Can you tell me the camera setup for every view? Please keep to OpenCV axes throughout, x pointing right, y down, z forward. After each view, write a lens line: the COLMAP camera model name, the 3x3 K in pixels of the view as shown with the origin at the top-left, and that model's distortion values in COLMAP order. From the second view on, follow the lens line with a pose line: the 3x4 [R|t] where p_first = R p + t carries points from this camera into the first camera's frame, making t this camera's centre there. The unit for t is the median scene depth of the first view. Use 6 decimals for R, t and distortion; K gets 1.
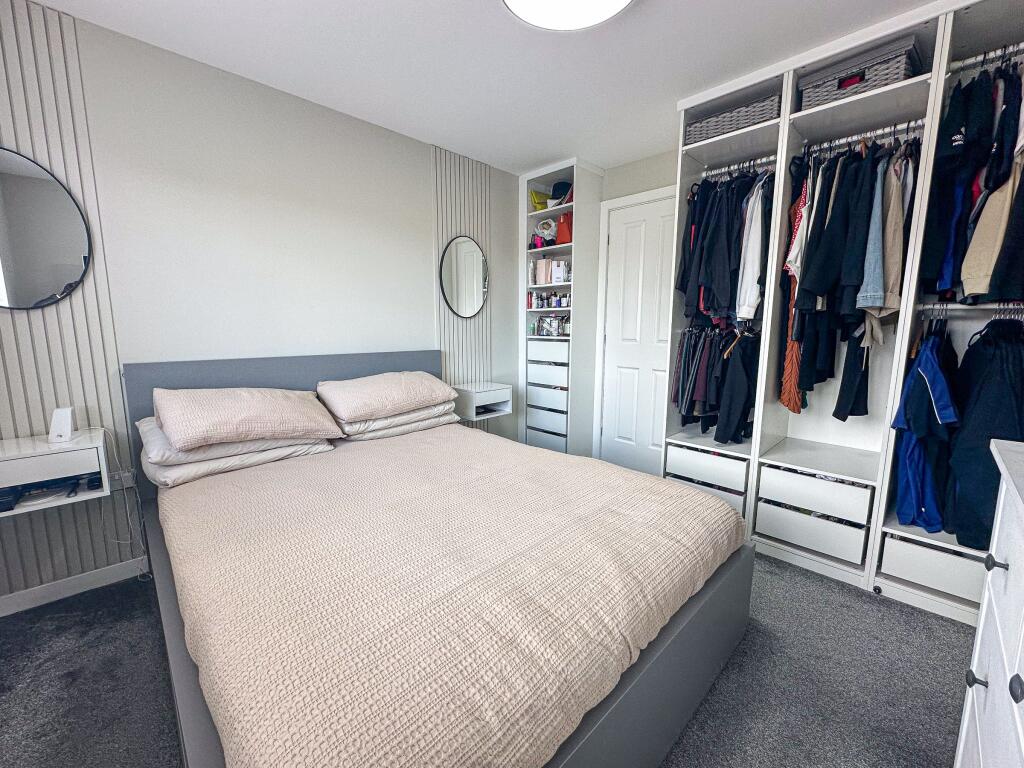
lens RADIAL K [[414.6, 0, 511.8], [0, 414.6, 383.1], [0, 0, 1]] dist [-0.004797, 0.000098]
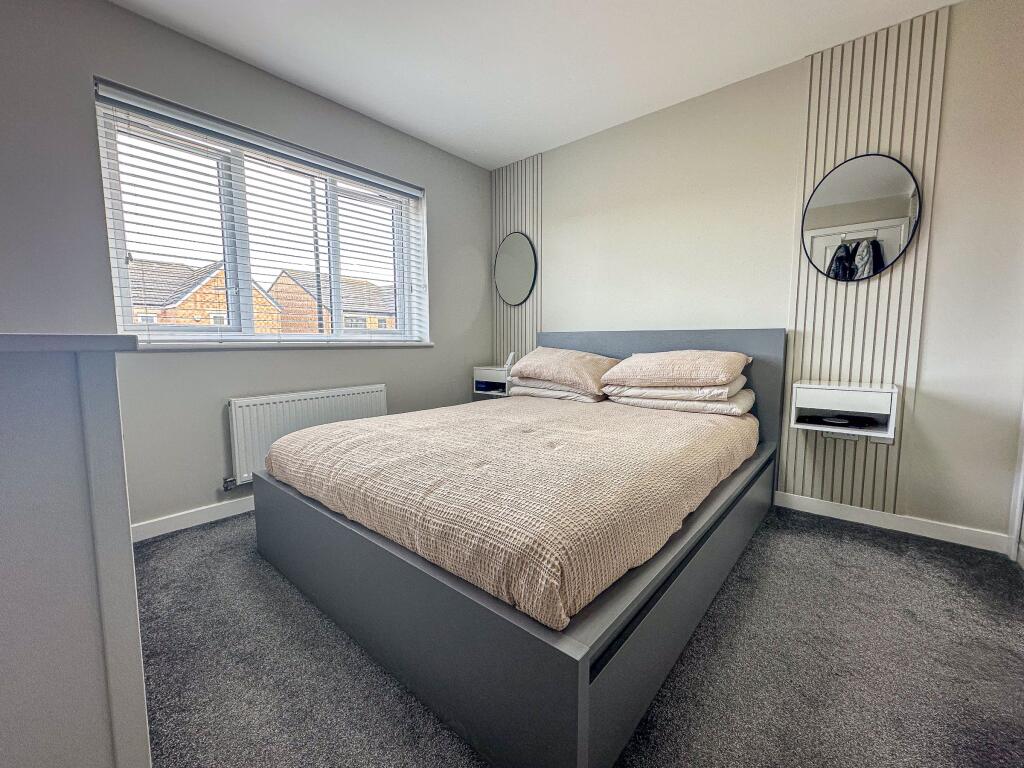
lens RADIAL K [[414.6, 0, 511.5], [0, 414.6, 383.8], [0, 0, 1]] dist [-0.004797, 0.000098]
pose [[0.079951, 0.095324, -0.992230, 0.719281], [-0.134428, 0.987355, 0.084024, 0.029831], [0.987693, 0.126666, 0.091754, 0.585507]]
